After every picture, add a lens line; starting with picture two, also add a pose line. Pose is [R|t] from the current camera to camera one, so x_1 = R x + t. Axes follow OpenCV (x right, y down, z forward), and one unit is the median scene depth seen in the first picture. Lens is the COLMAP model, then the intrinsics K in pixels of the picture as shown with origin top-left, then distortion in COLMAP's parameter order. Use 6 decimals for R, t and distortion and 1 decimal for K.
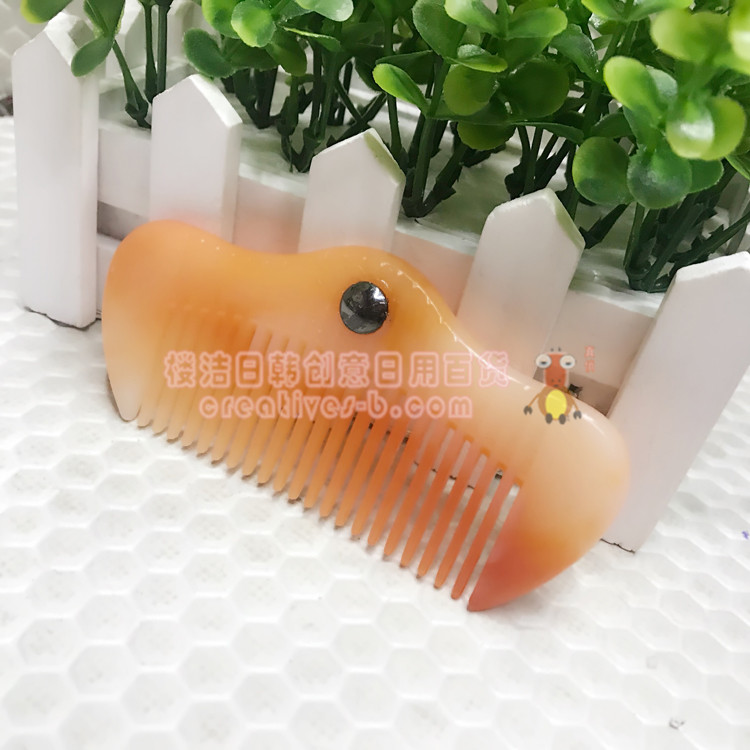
lens RADIAL K [[869.2, 0, 371.6], [0, 869.2, 359.8], [0, 0, 1]] dist [0.003565, -0.030793]
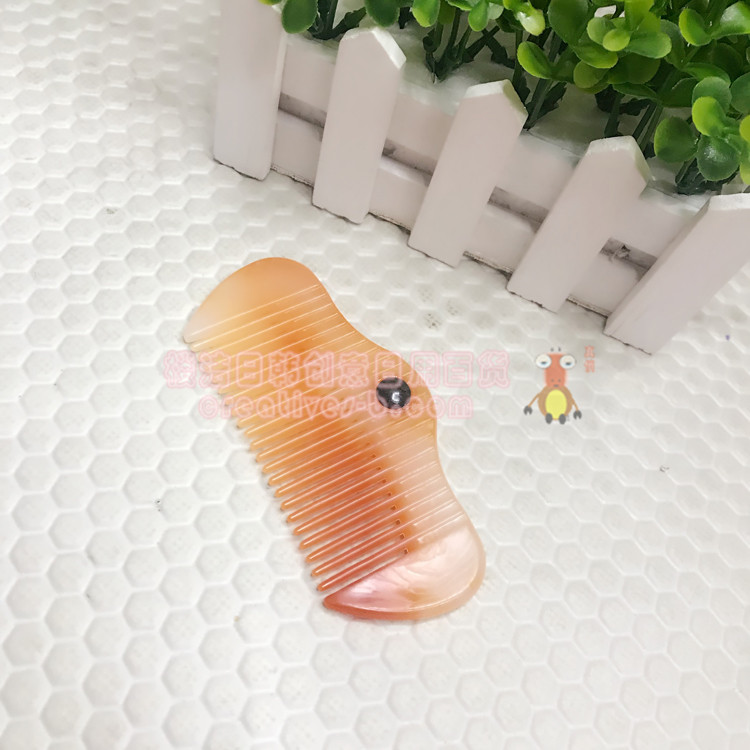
lens RADIAL K [[840.1, 0, 375.0], [0, 840.1, 375.0], [0, 0, 1]] dist [0.022078, -0.029943]
pose [[0.999882, 0.014491, 0.005026, -0.193696], [-0.015278, 0.912187, 0.409490, -0.355740], [0.001350, -0.409518, 0.912301, -0.367765]]
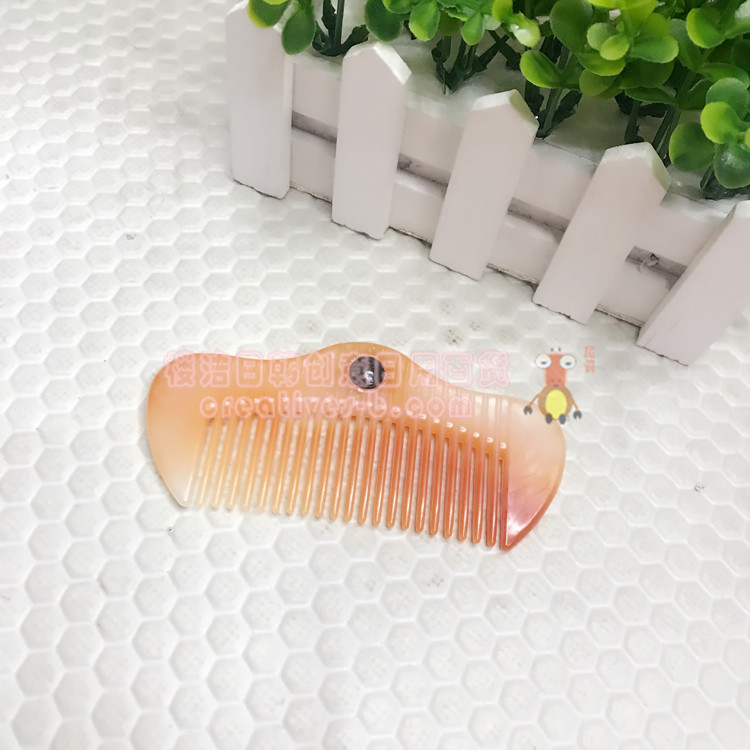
lens RADIAL K [[840.1, 0, 375.0], [0, 840.1, 375.0], [0, 0, 1]] dist [0.022078, -0.029943]
pose [[0.996061, -0.006062, -0.088467, -0.093473], [0.042364, 0.908972, 0.414700, -0.383274], [0.077900, -0.416814, 0.905648, -0.323310]]
